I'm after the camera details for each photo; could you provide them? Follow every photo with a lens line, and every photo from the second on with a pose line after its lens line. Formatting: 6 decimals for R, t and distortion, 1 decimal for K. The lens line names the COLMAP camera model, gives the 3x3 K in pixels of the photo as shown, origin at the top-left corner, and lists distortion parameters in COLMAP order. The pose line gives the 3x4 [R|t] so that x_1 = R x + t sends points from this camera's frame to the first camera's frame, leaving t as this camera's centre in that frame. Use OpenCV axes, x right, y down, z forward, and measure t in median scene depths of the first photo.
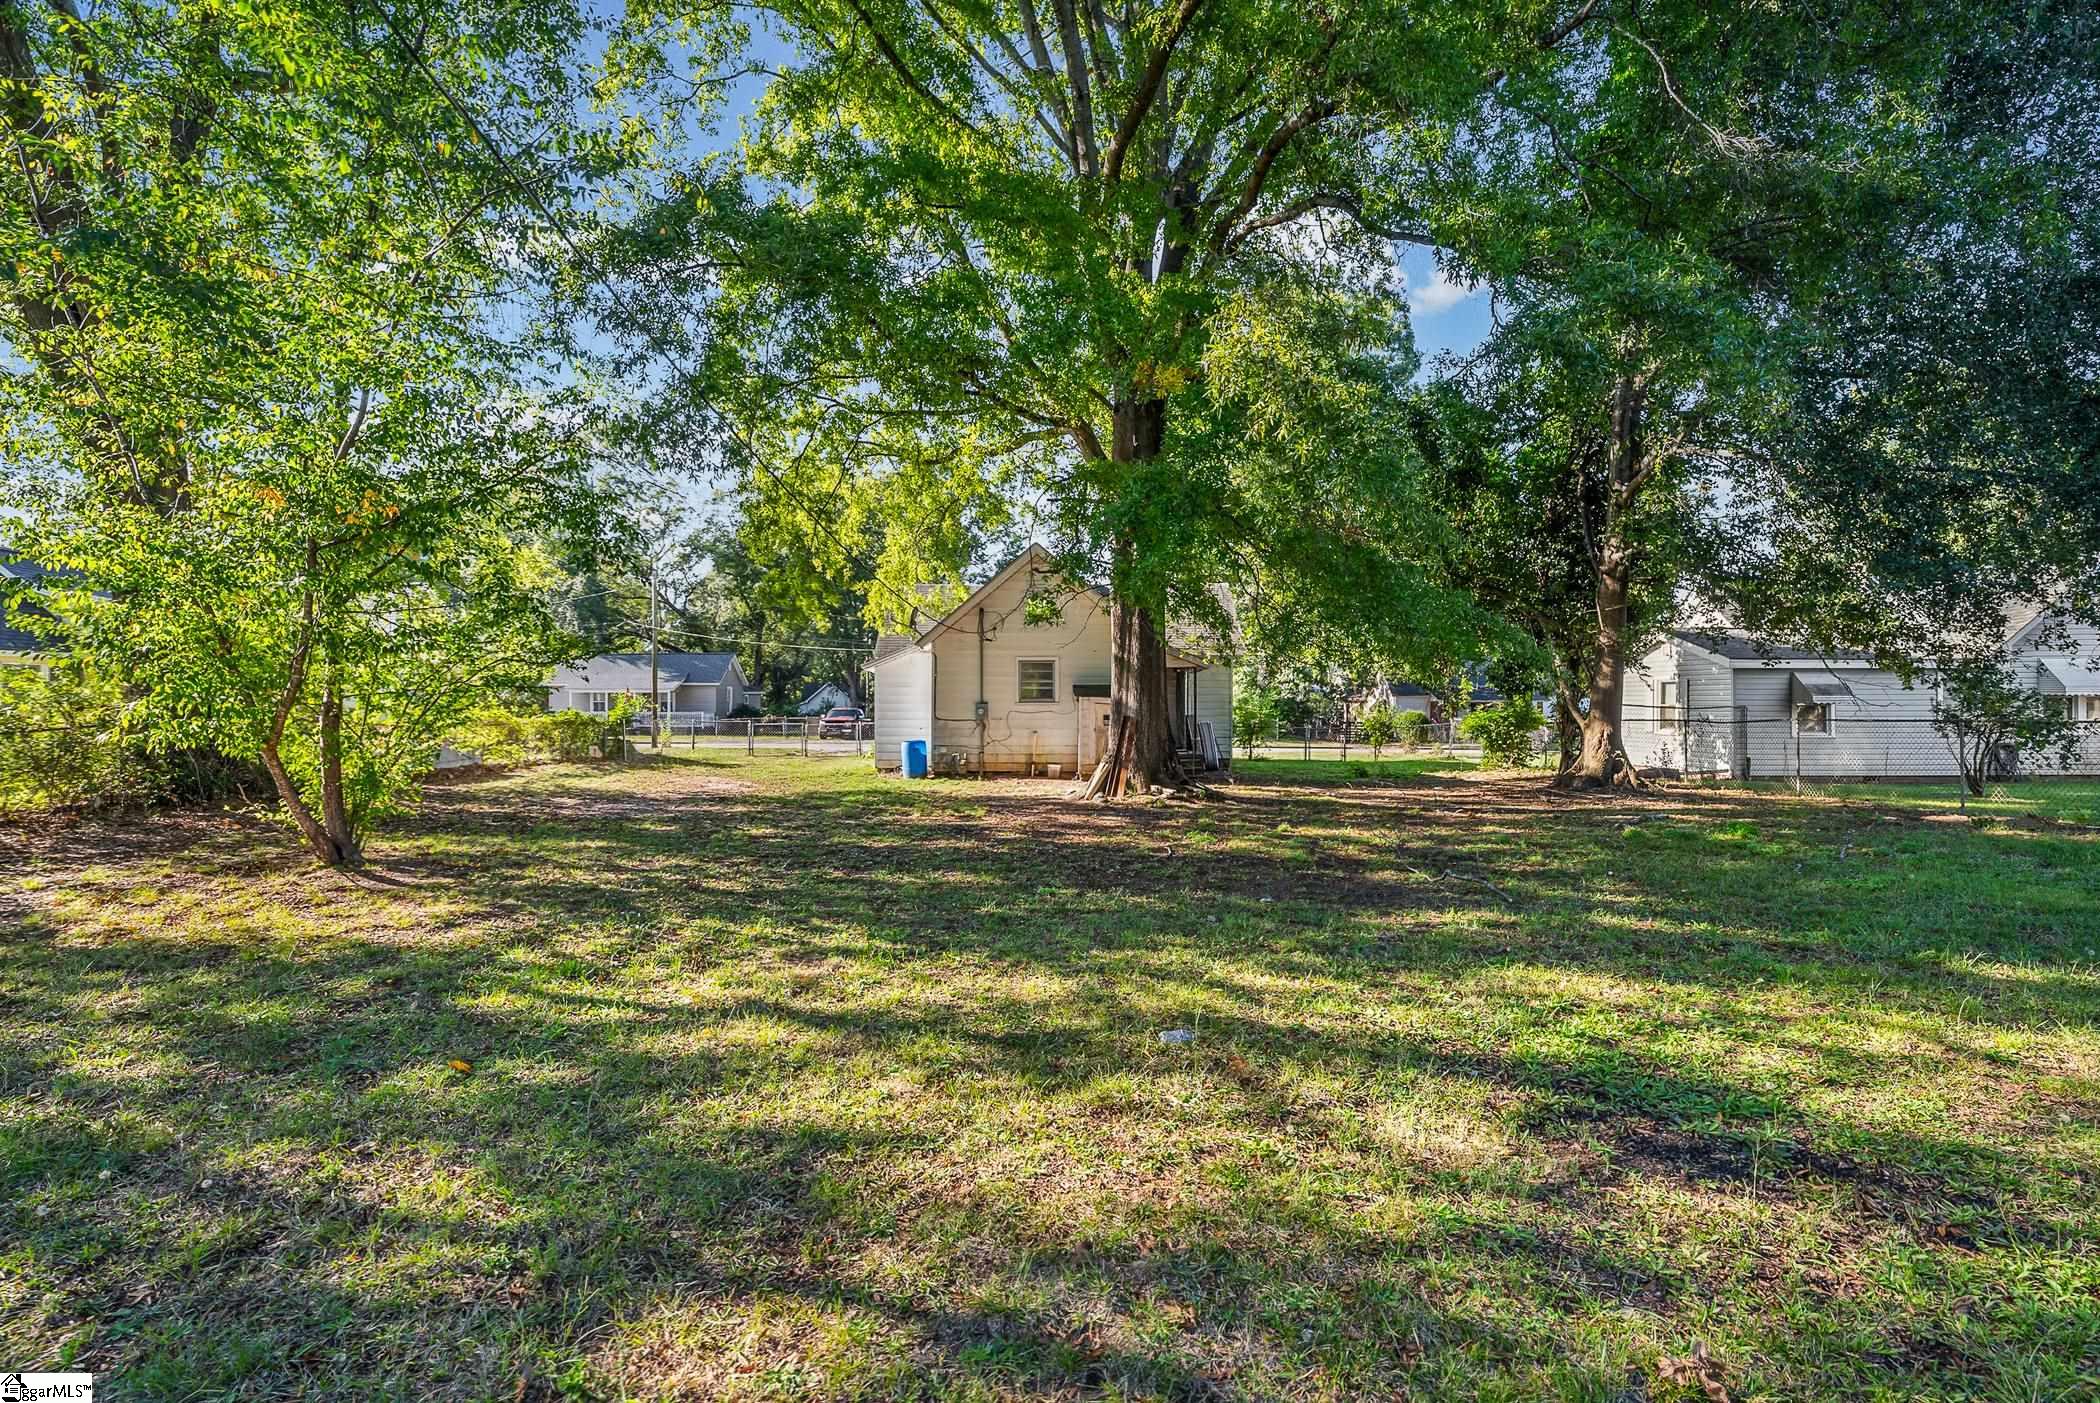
lens RADIAL K [[974.1, 0, 1050.0], [0, 974.1, 701.5], [0, 0, 1]] dist [0.000413, 0.000030]
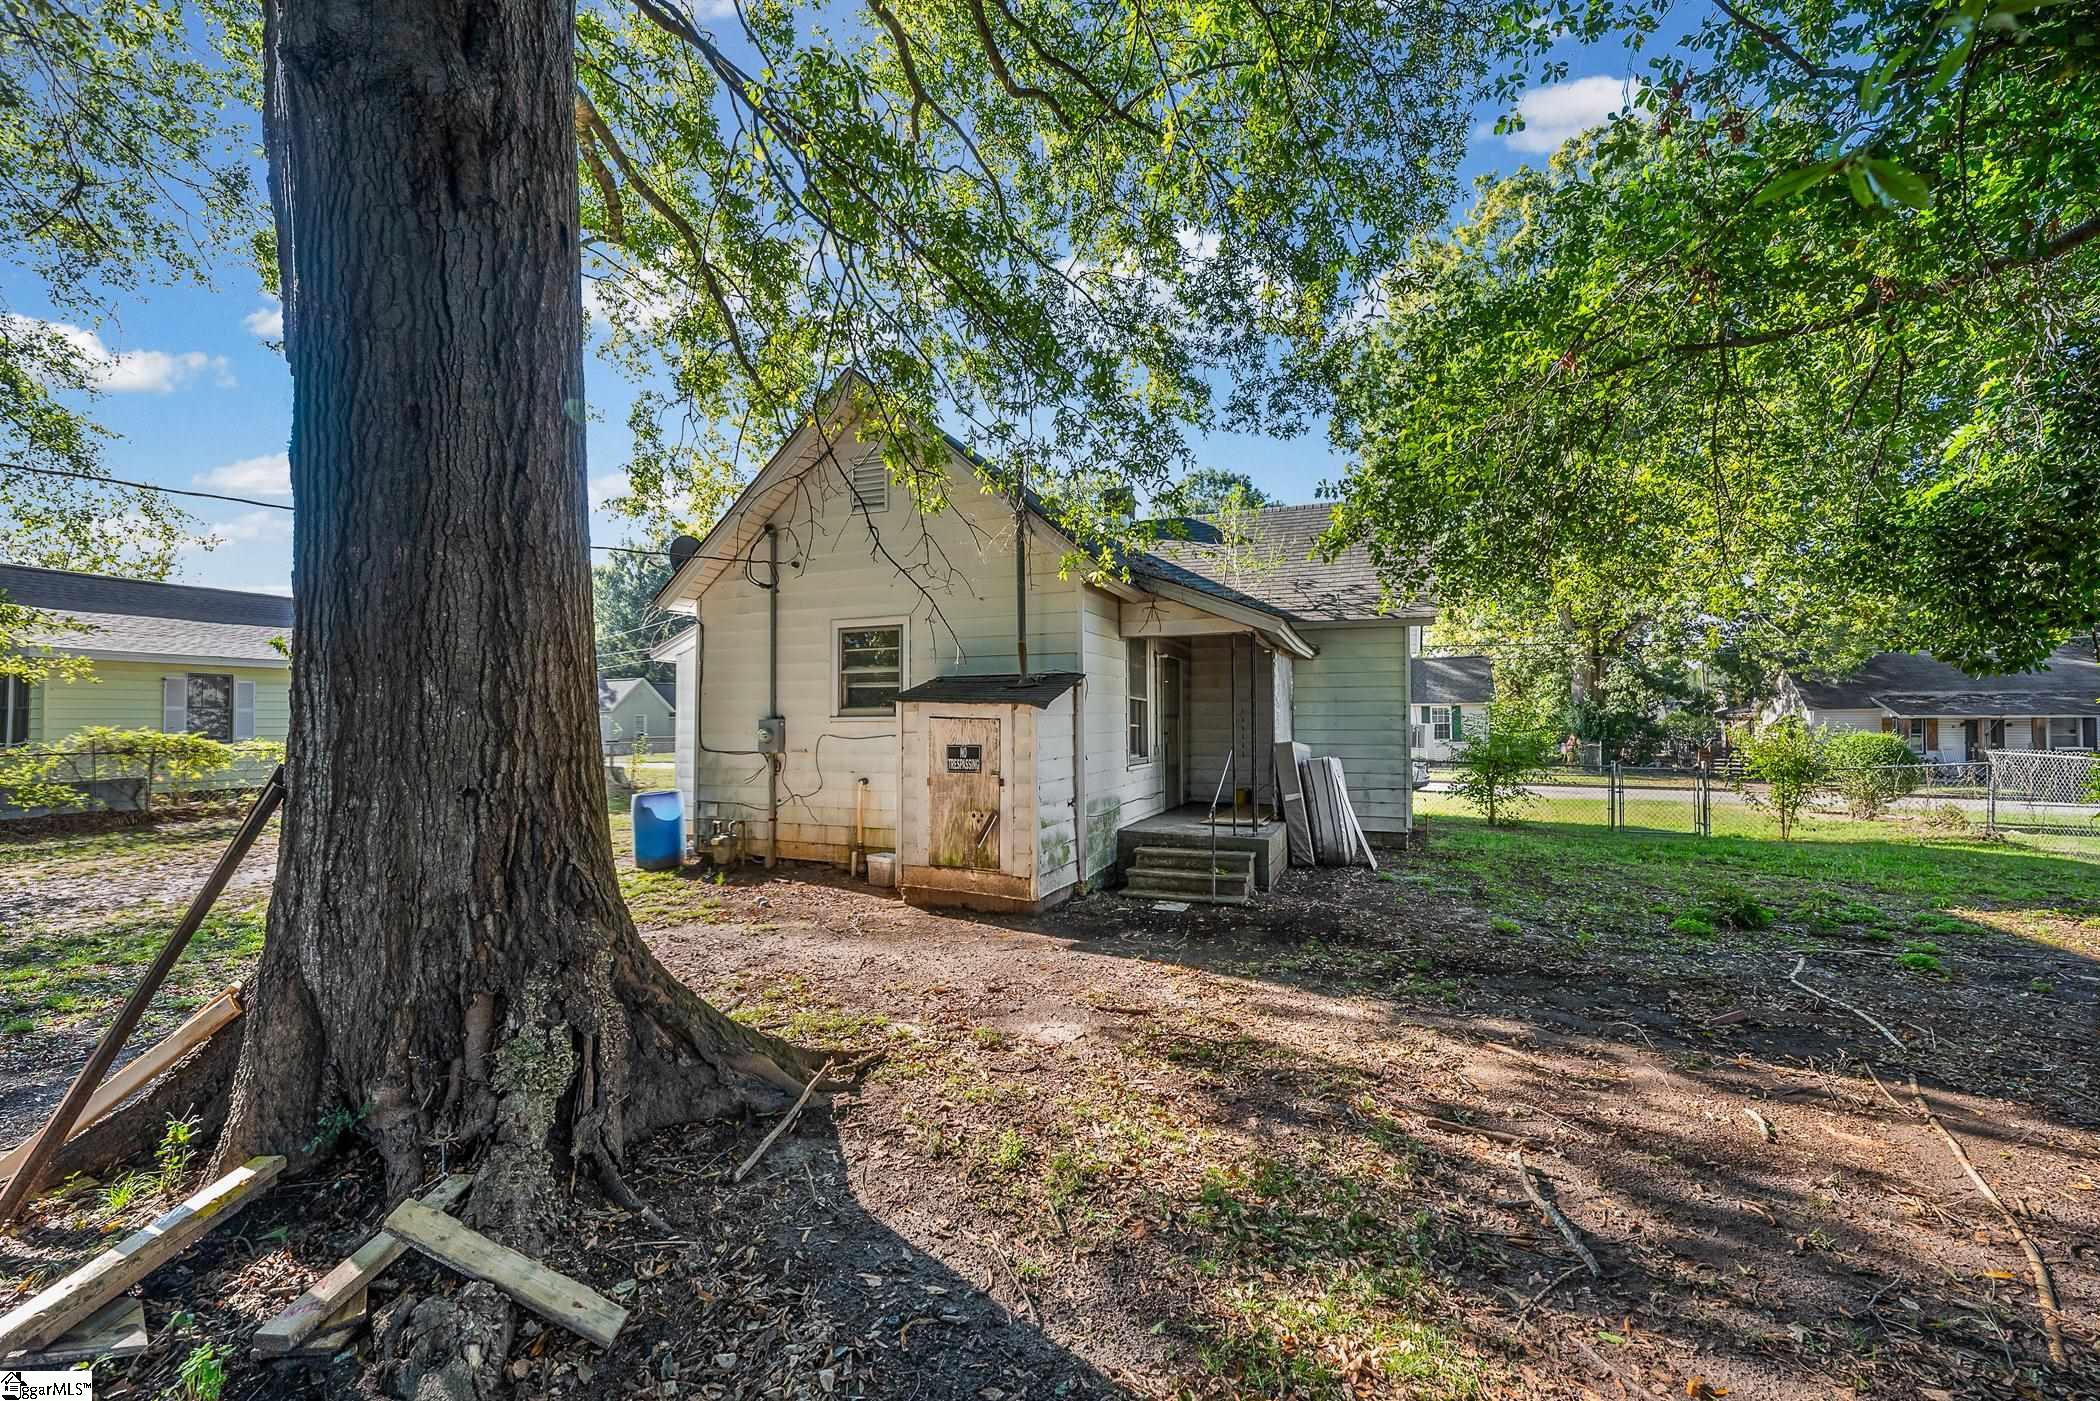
lens RADIAL K [[840.4, 0, 1039.7], [0, 840.4, 700.8], [0, 0, 1]] dist [-0.000030, 0.000295]
pose [[0.922894, -0.011287, -0.384888, 0.209952], [0.002029, 0.999699, -0.024452, 0.003495], [0.385048, 0.021785, 0.922639, 0.639698]]
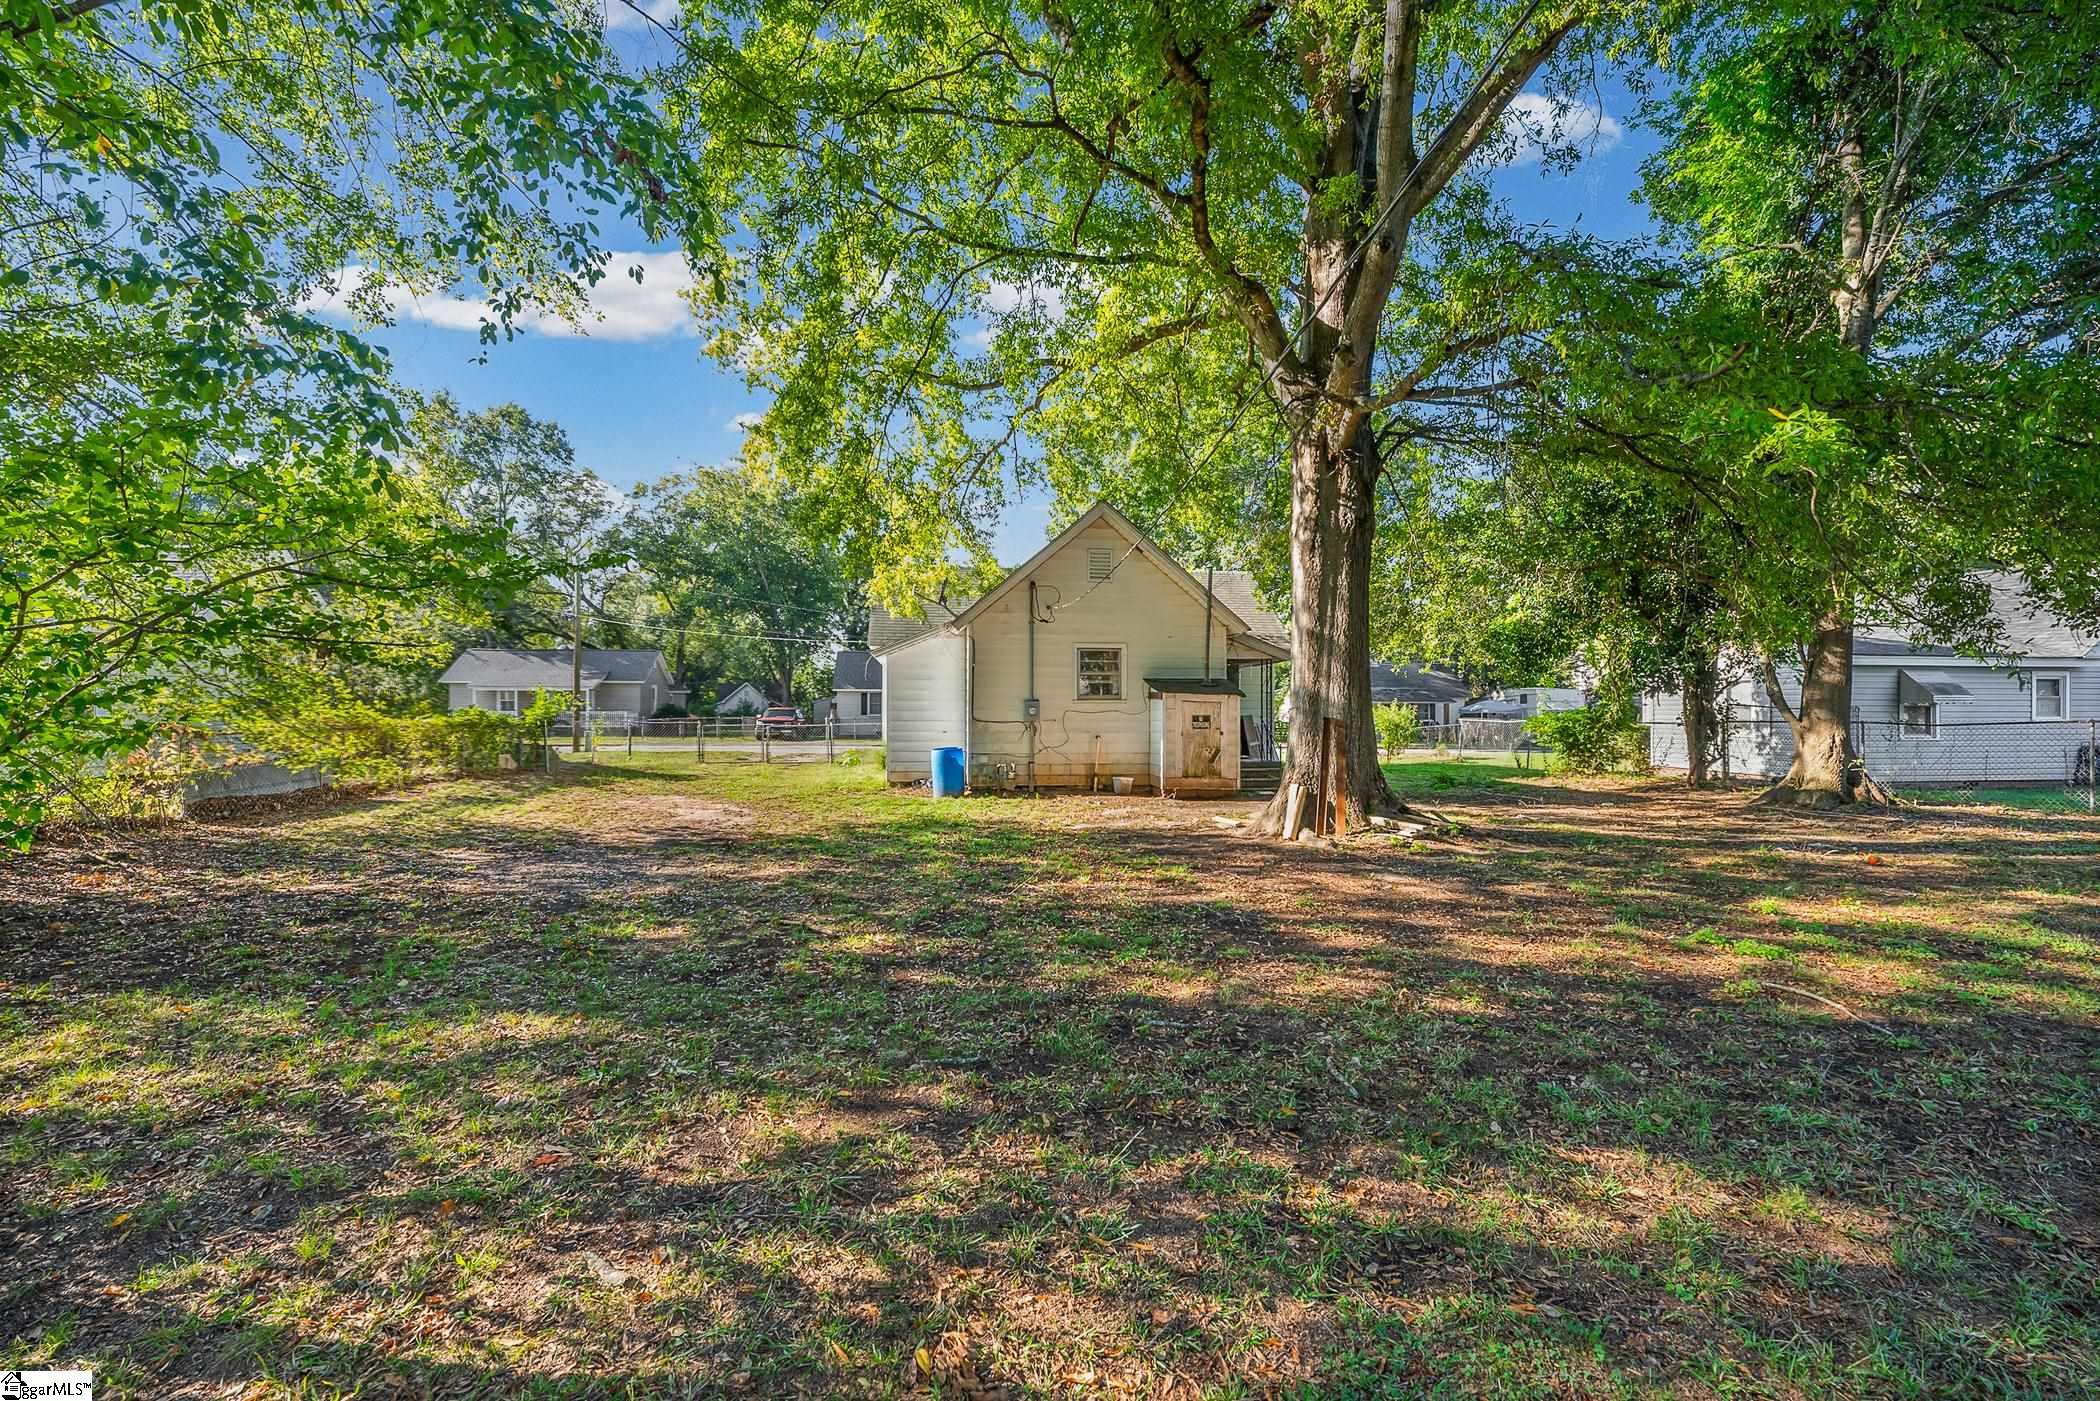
lens RADIAL K [[840.4, 0, 1039.7], [0, 840.4, 700.8], [0, 0, 1]] dist [-0.000030, 0.000295]
pose [[0.991057, 0.003178, 0.133398, -0.149691], [-0.002709, 0.999989, -0.003698, 0.004370], [-0.133409, 0.003304, 0.991056, 0.307723]]
